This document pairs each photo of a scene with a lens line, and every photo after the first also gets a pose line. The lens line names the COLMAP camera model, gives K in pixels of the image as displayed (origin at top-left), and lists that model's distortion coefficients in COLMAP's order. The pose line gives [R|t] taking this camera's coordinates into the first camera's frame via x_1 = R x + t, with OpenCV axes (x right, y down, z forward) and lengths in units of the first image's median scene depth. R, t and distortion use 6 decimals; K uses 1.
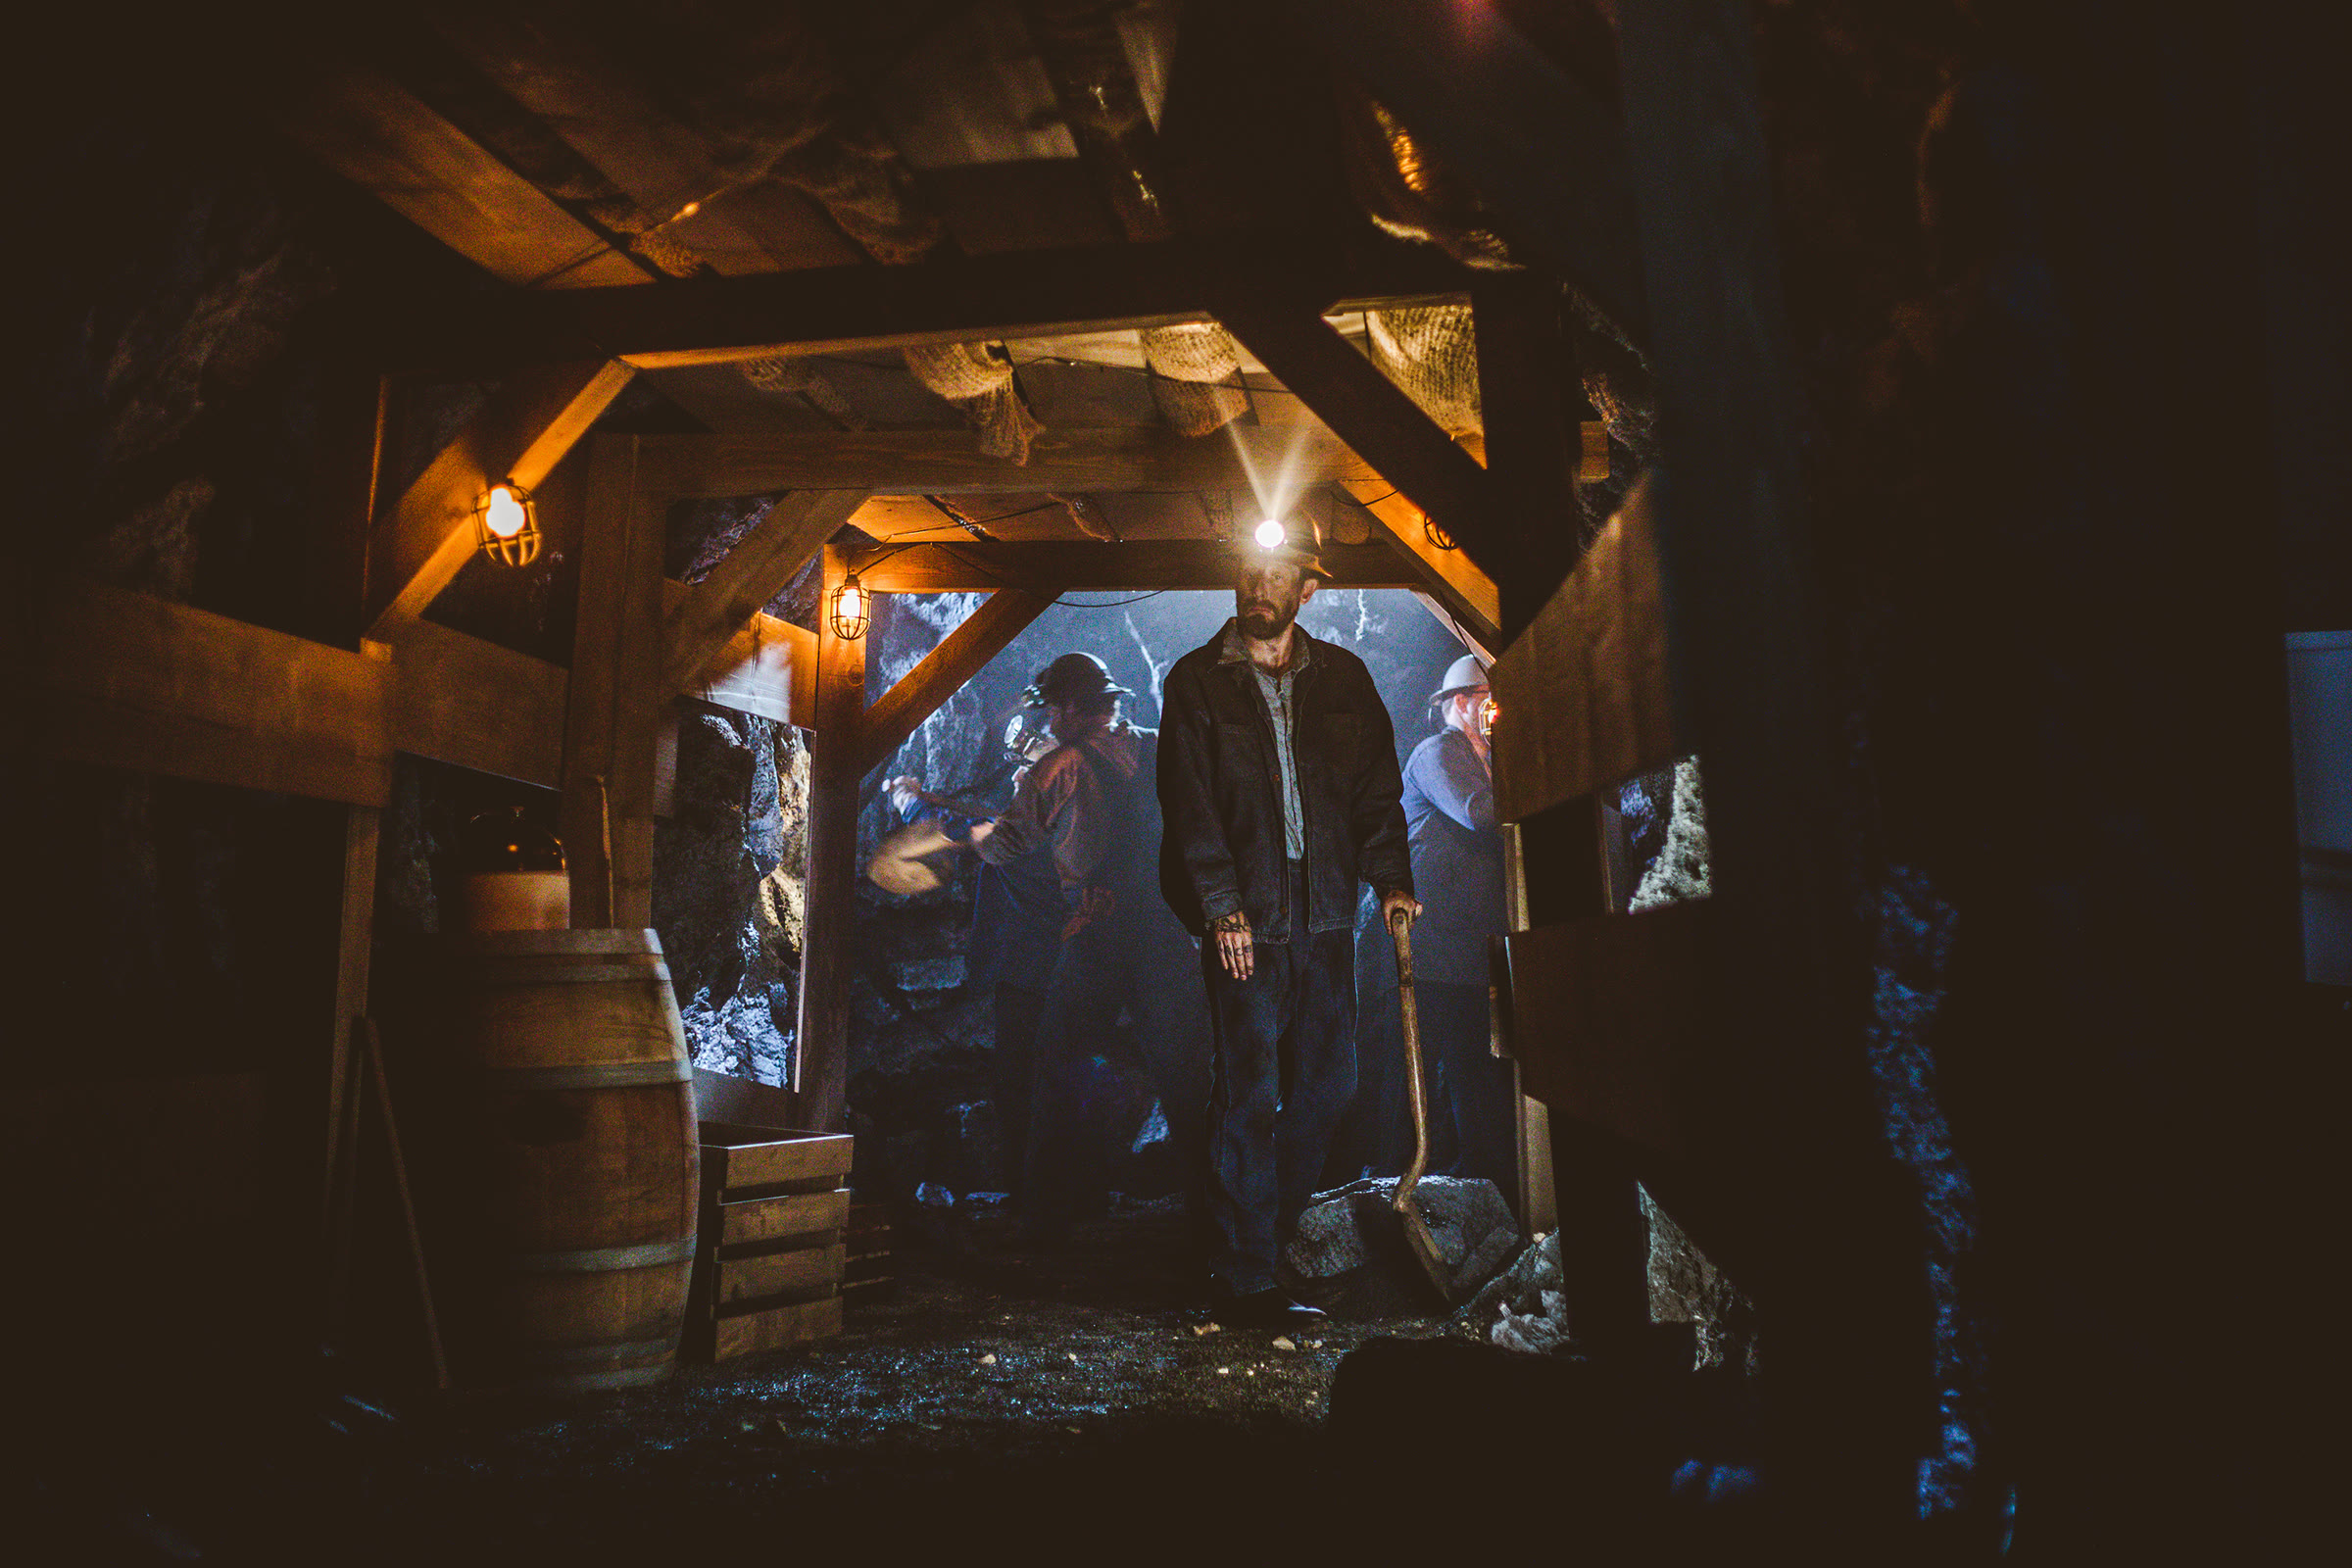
lens RADIAL K [[3480.5, 0, 1175.6], [0, 3480.5, 781.4], [0, 0, 1]] dist [-0.093856, 0.000000]
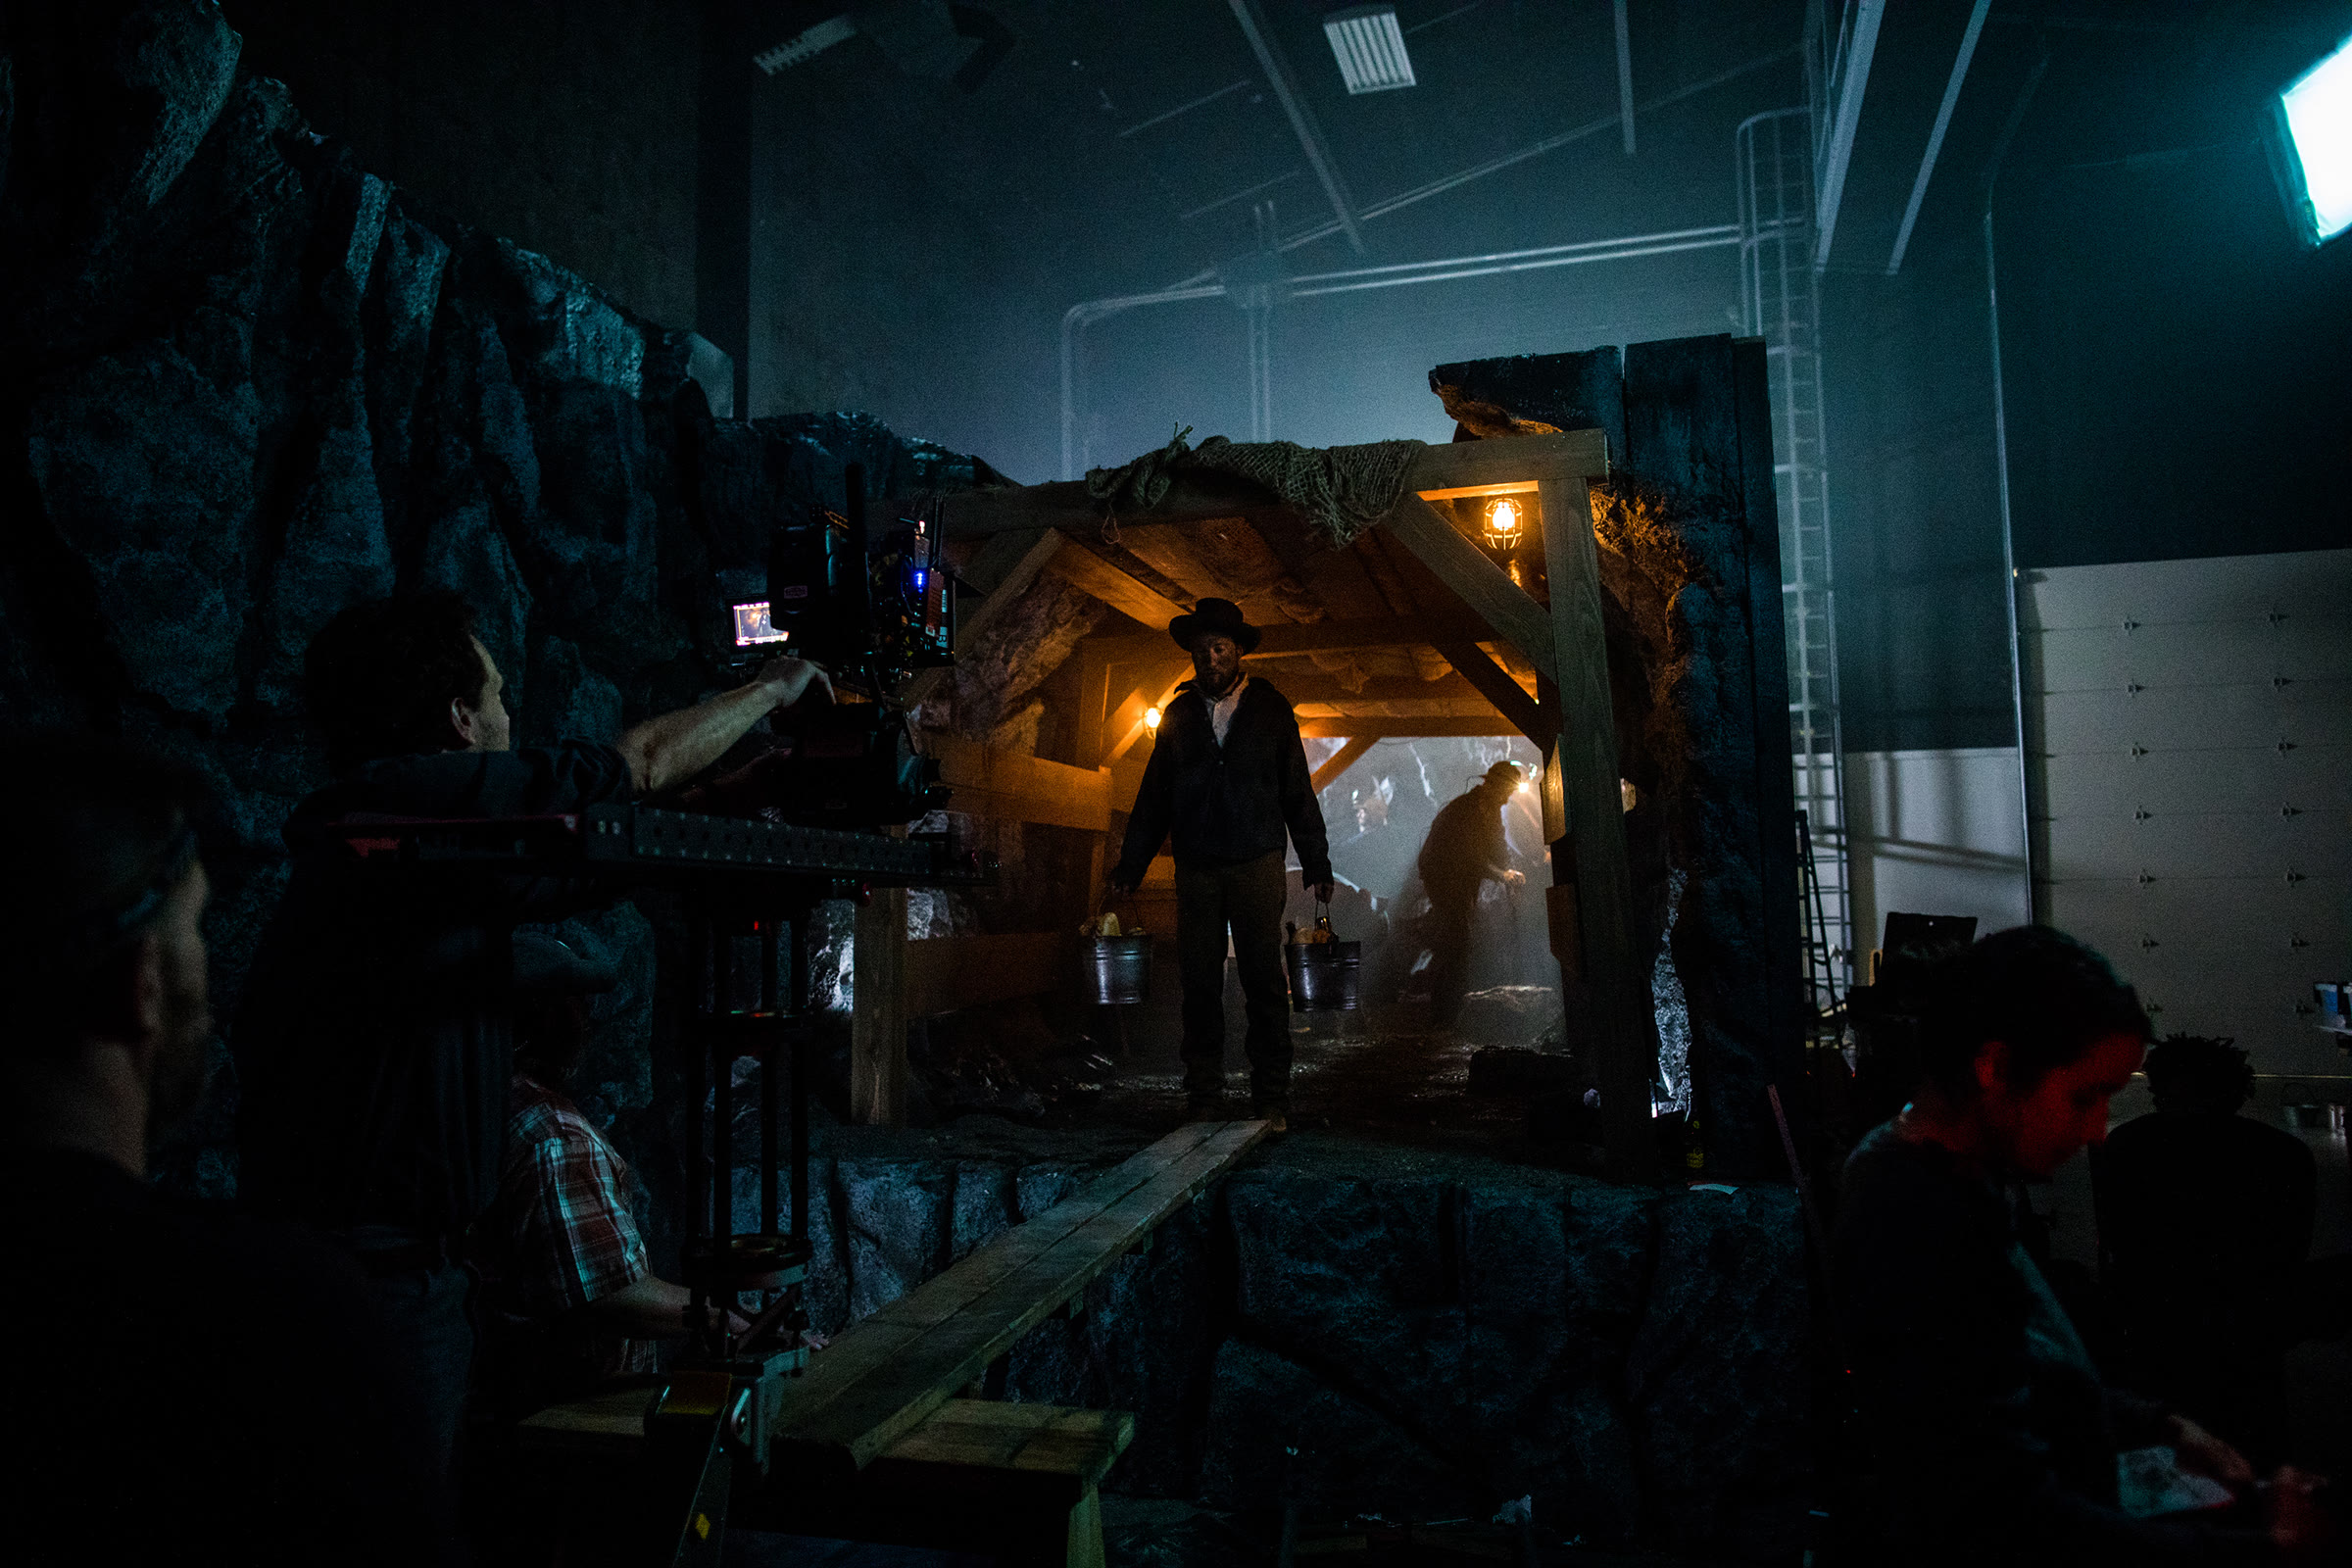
lens RADIAL K [[1624.2, 0, 1174.9], [0, 1624.2, 780.4], [0, 0, 1]] dist [-0.051024, 0.045850]
pose [[0.985619, 0.008847, -0.168754, 0.025233], [-0.010918, 0.999876, -0.011353, -0.016607], [0.168632, 0.013033, 0.985593, -0.182612]]
